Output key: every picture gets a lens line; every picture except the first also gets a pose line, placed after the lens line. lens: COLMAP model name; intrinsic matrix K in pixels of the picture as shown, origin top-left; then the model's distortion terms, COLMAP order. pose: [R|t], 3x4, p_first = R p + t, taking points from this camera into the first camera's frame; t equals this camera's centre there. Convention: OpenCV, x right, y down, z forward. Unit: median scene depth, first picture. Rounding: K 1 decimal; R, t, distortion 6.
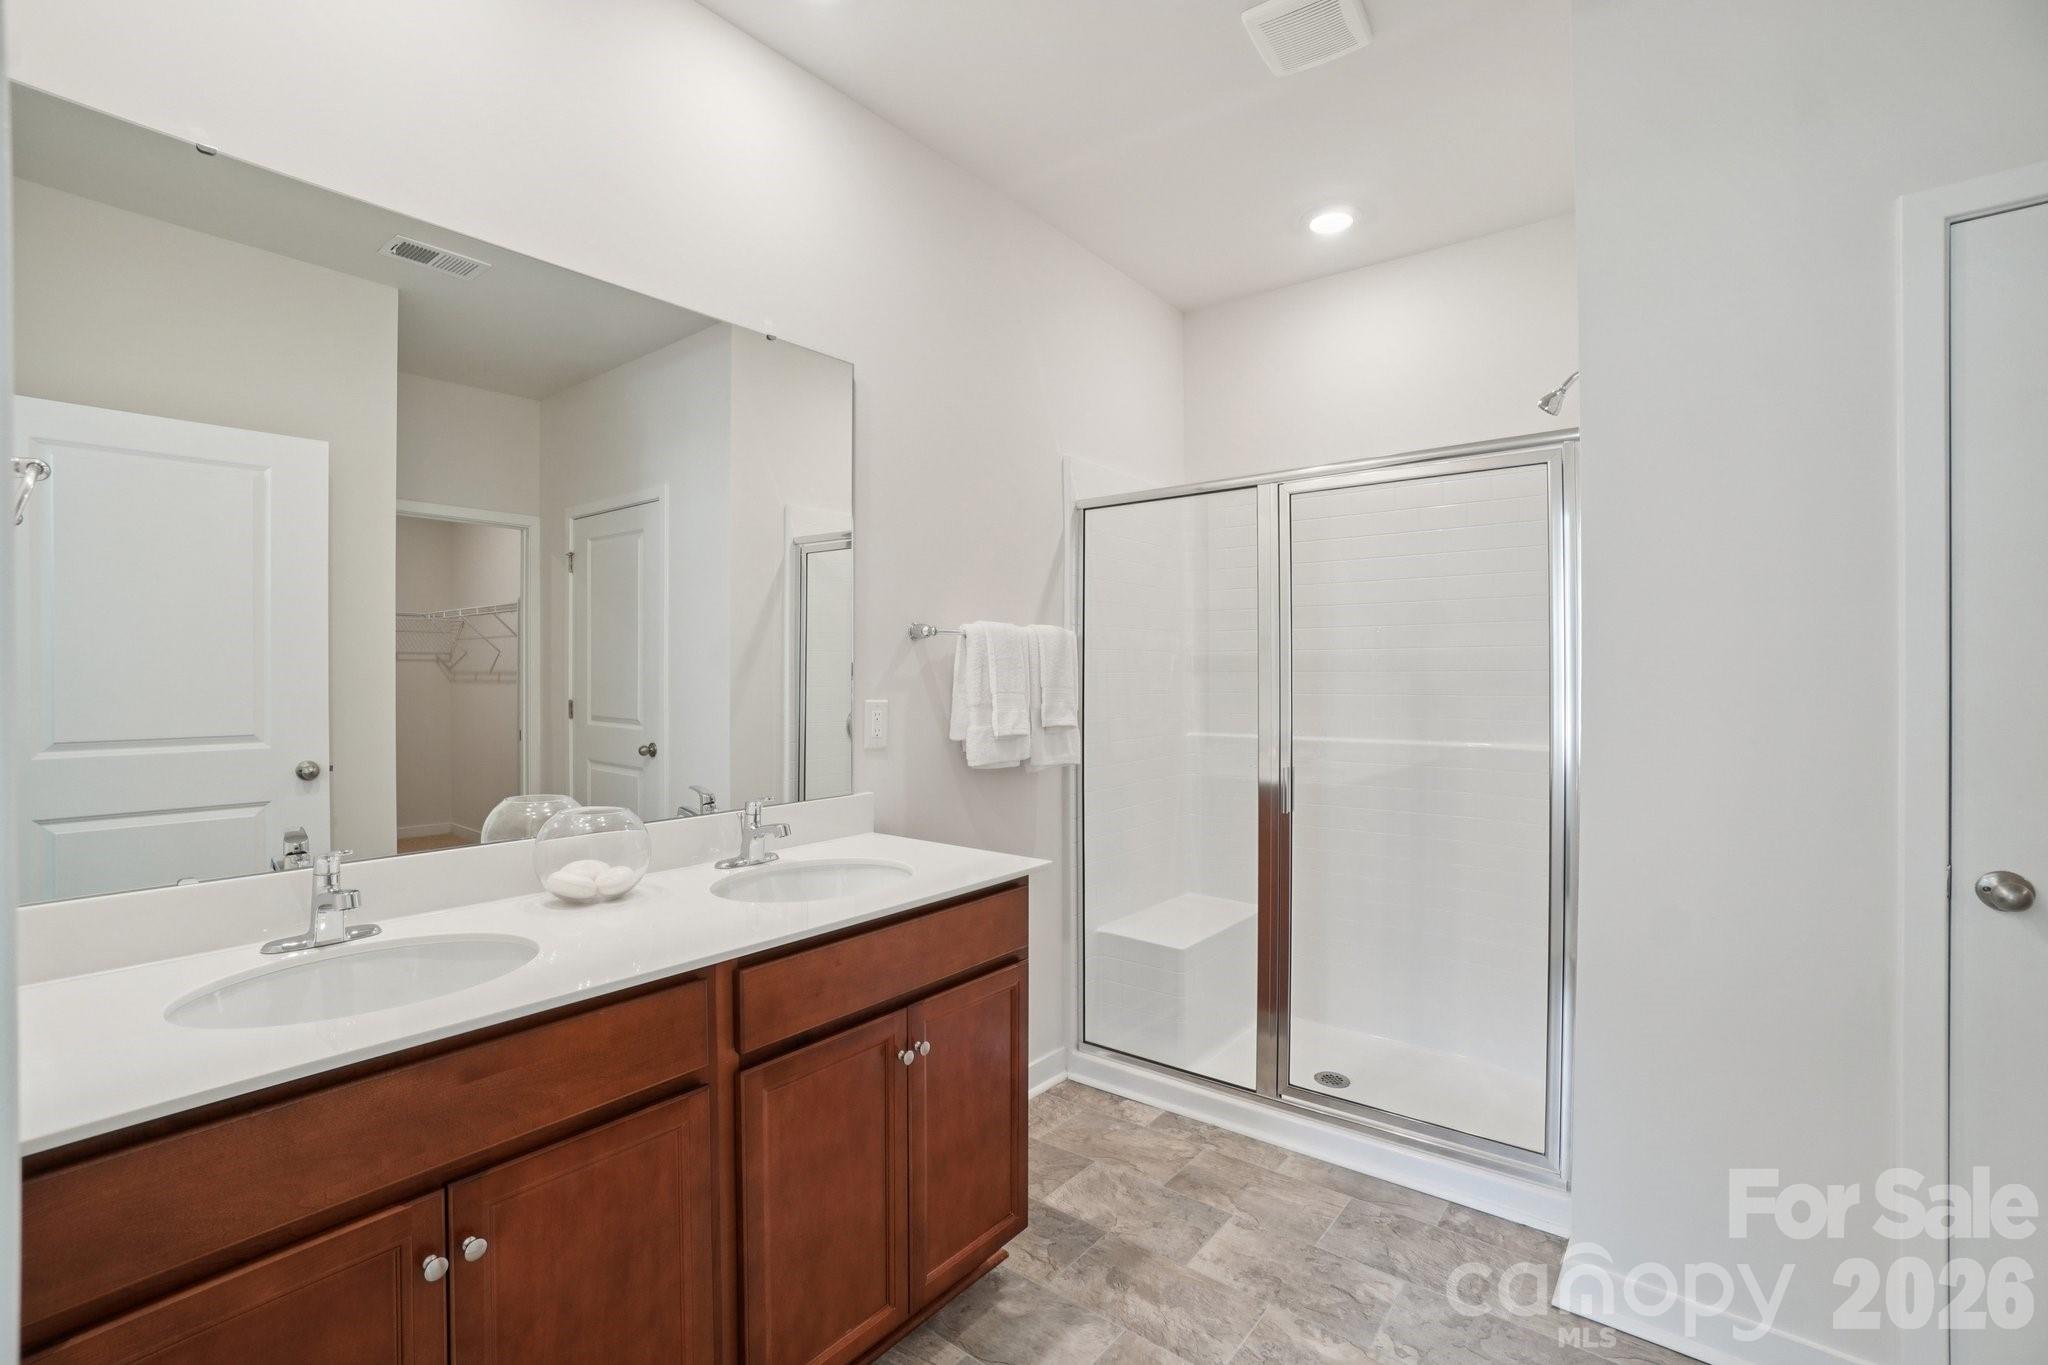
lens RADIAL K [[886.0, 0, 1053.4], [0, 886.0, 680.1], [0, 0, 1]] dist [-0.089051, 0.020511]
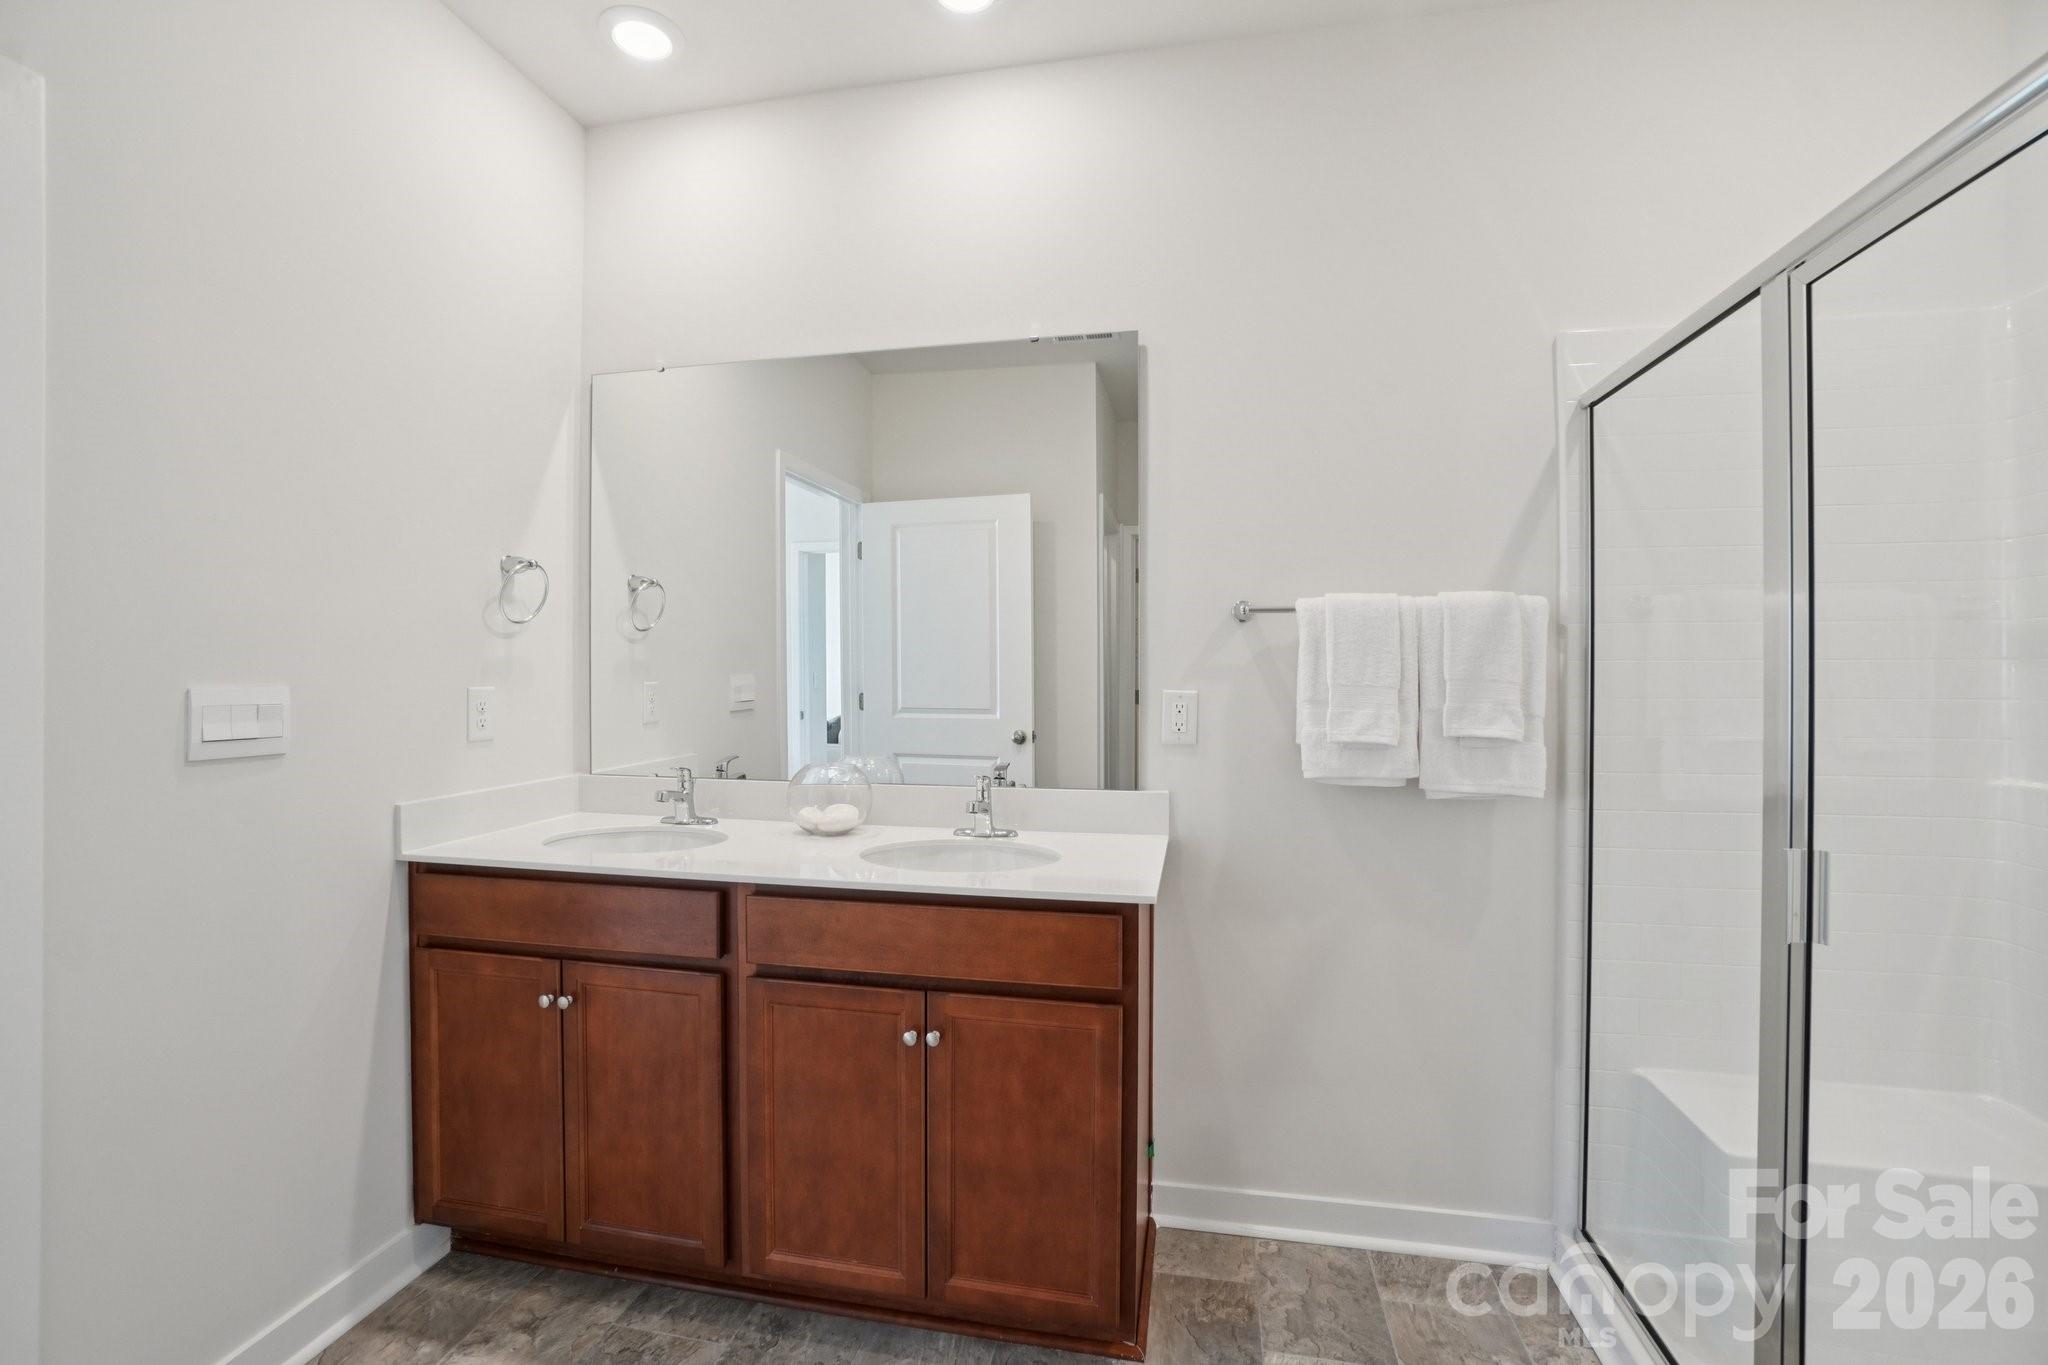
lens RADIAL K [[905.1, 0, 1024.8], [0, 905.1, 697.5], [0, 0, 1]] dist [-0.065310, 0.022985]
pose [[0.434426, 0.025994, -0.900333, 0.518080], [-0.006760, 0.999649, 0.025599, 0.006386], [0.900682, -0.005035, 0.434449, 0.422137]]
